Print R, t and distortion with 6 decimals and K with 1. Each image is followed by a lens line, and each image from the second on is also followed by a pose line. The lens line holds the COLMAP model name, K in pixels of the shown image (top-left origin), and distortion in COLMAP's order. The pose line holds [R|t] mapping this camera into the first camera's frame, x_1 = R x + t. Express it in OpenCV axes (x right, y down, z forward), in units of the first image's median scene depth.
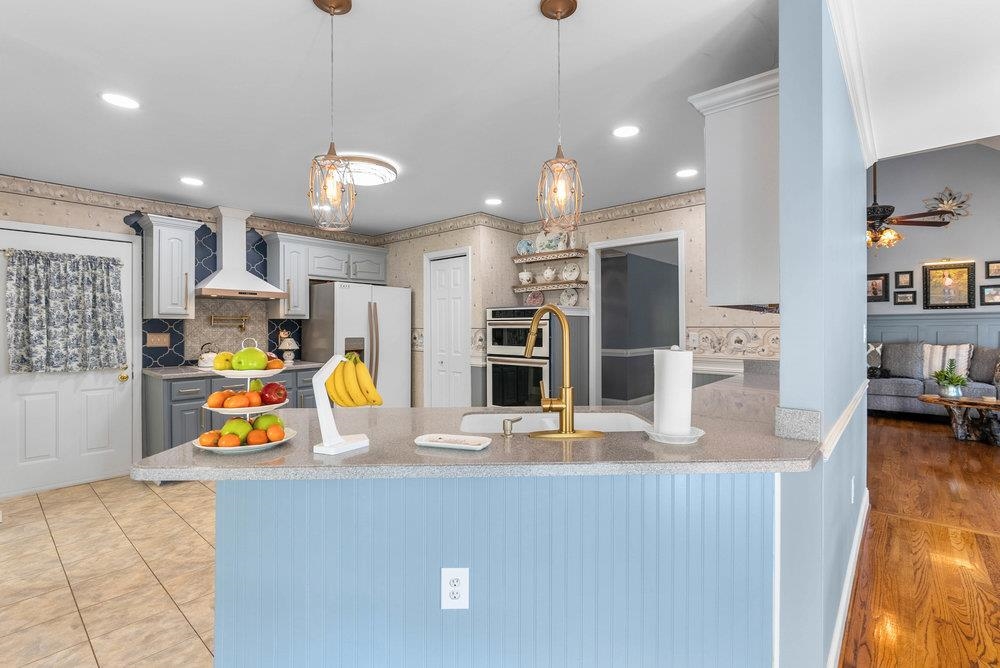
lens RADIAL K [[457.6, 0, 501.8], [0, 457.6, 329.6], [0, 0, 1]] dist [-0.006984, -0.000355]
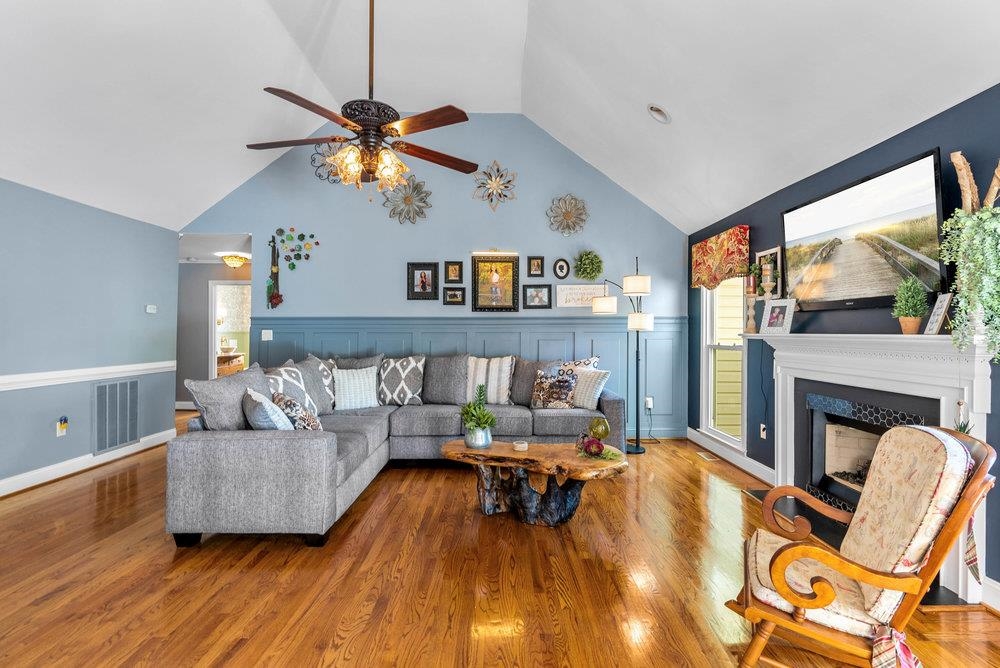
lens RADIAL K [[457.6, 0, 500.1], [0, 457.6, 331.3], [0, 0, 1]] dist [-0.006984, -0.000355]
pose [[0.747972, 0.009203, 0.663666, 0.454053], [-0.007028, 0.999958, -0.005946, -0.006378], [-0.663693, -0.000217, 0.748005, 0.389874]]
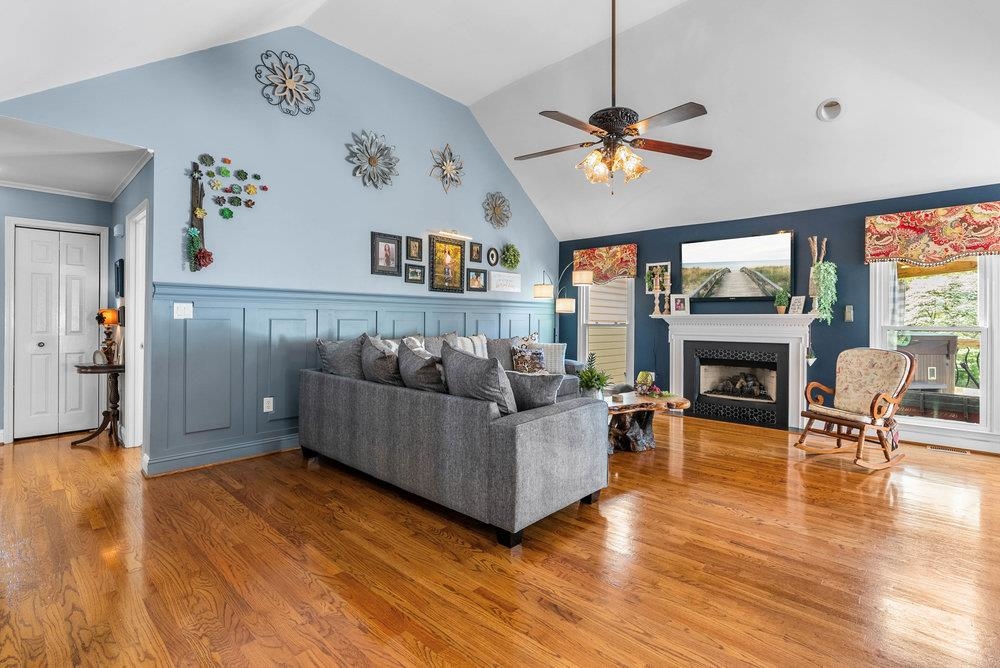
lens RADIAL K [[457.6, 0, 504.1], [0, 457.6, 327.6], [0, 0, 1]] dist [-0.006984, -0.000355]
pose [[0.028430, -0.006969, 0.999572, 0.156080], [-0.007356, 0.999947, 0.007181, 0.011863], [-0.999569, -0.007557, 0.028377, 0.877693]]
